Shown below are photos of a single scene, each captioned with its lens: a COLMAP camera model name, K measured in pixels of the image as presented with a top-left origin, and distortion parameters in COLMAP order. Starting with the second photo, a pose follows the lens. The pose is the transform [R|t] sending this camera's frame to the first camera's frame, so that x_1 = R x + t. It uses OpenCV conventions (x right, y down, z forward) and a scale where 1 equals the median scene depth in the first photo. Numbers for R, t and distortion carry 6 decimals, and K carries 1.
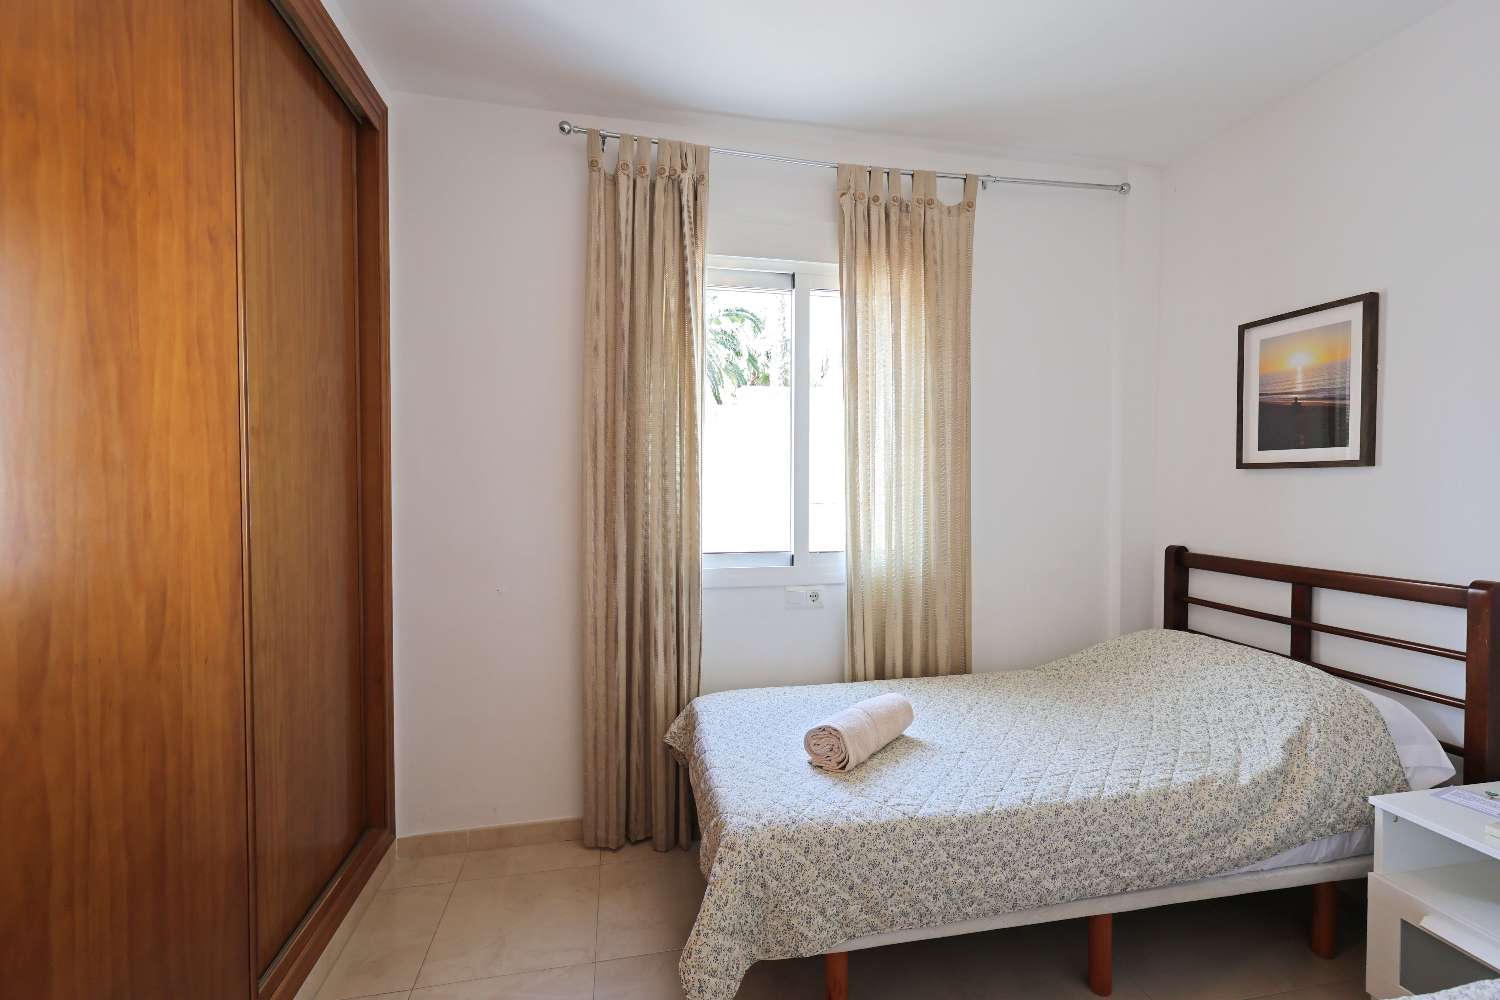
lens RADIAL K [[647.6, 0, 751.6], [0, 647.6, 496.4], [0, 0, 1]] dist [-0.001075, 0.001053]
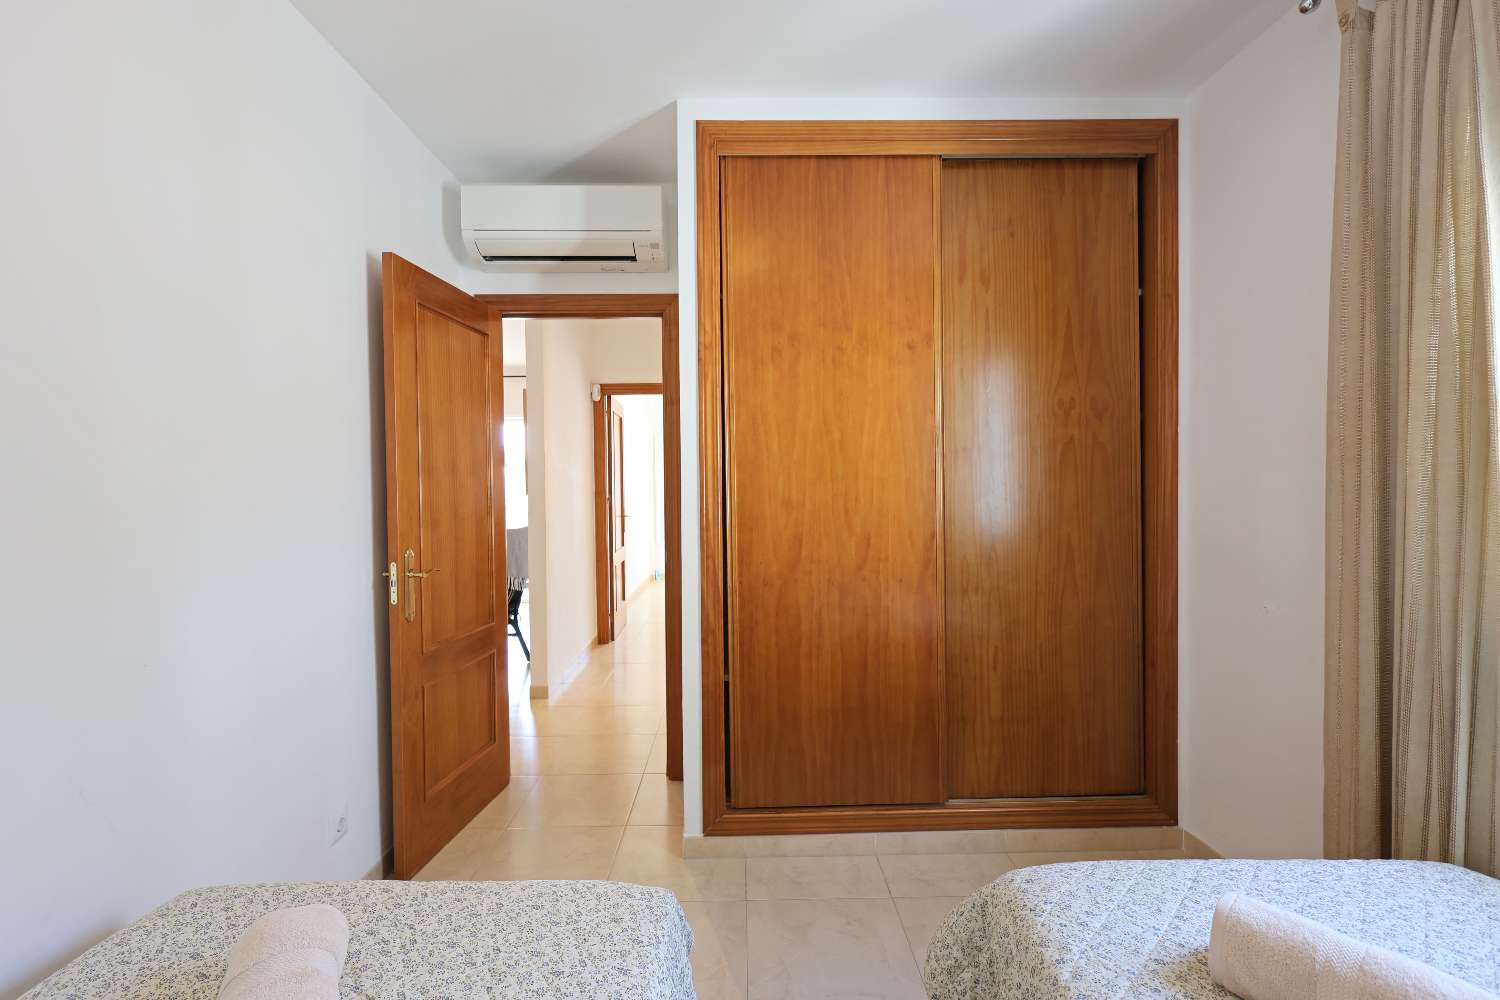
lens RADIAL K [[647.6, 0, 751.6], [0, 647.6, 496.4], [0, 0, 1]] dist [-0.001075, 0.001053]
pose [[-0.184268, 0.019595, -0.982681, 0.612609], [-0.011117, 0.999696, 0.022018, -0.012160], [0.982813, 0.014981, -0.183994, 0.545954]]
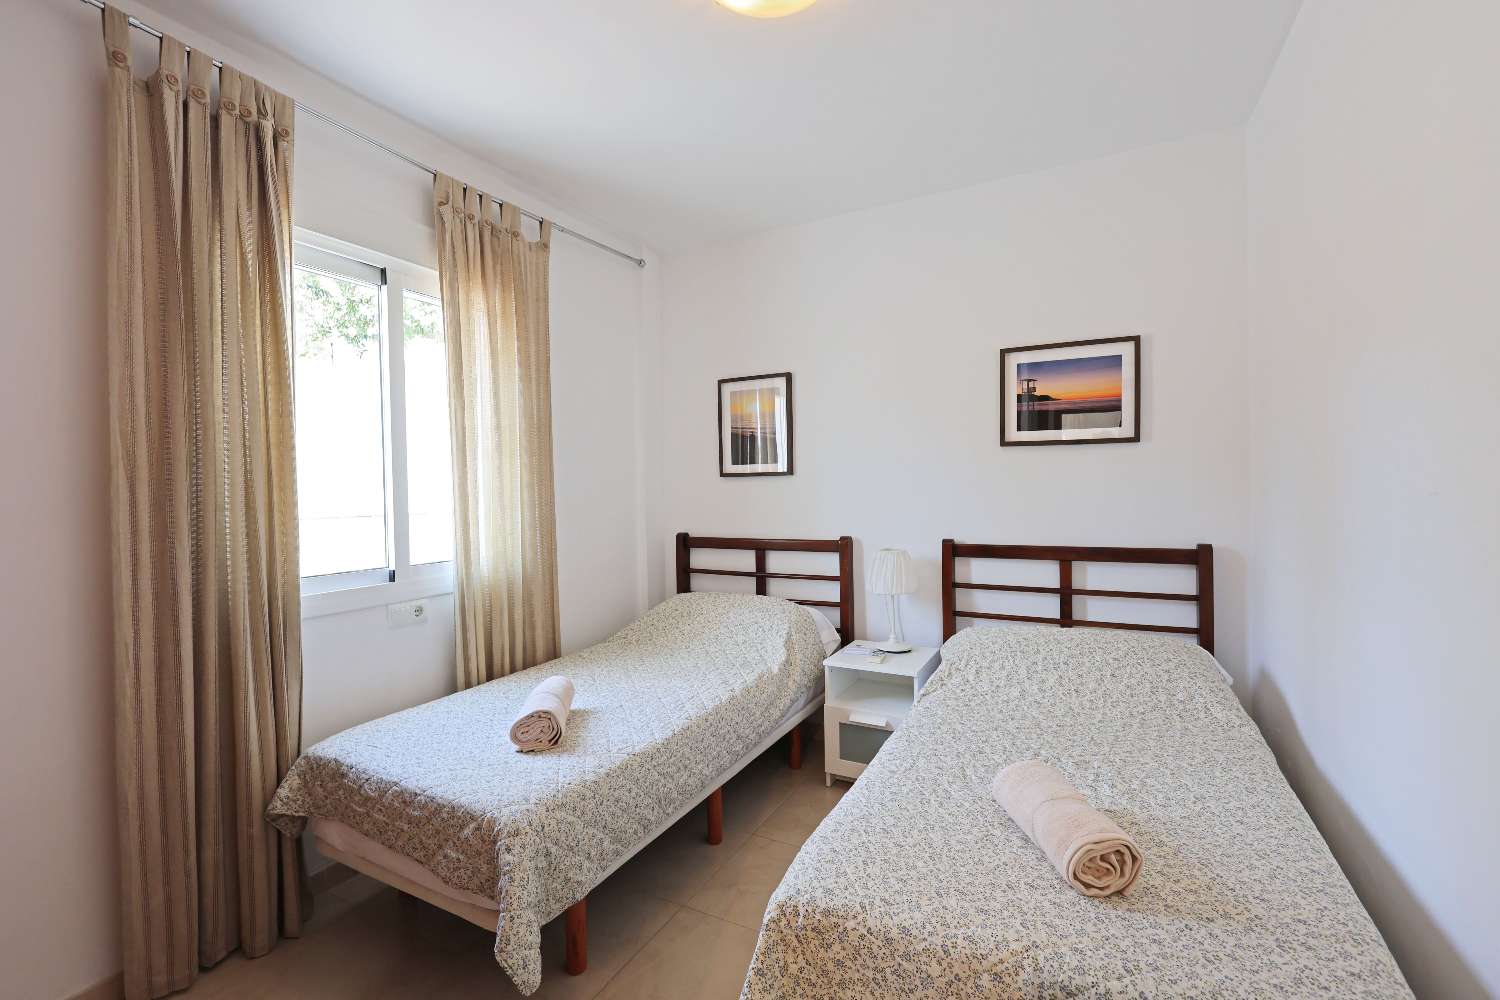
lens RADIAL K [[647.6, 0, 751.6], [0, 647.6, 496.4], [0, 0, 1]] dist [-0.001075, 0.001053]
pose [[0.636003, -0.025342, 0.771270, -0.392221], [0.035778, 0.999354, 0.003333, -0.000577], [-0.770857, 0.025475, 0.636499, 0.007794]]
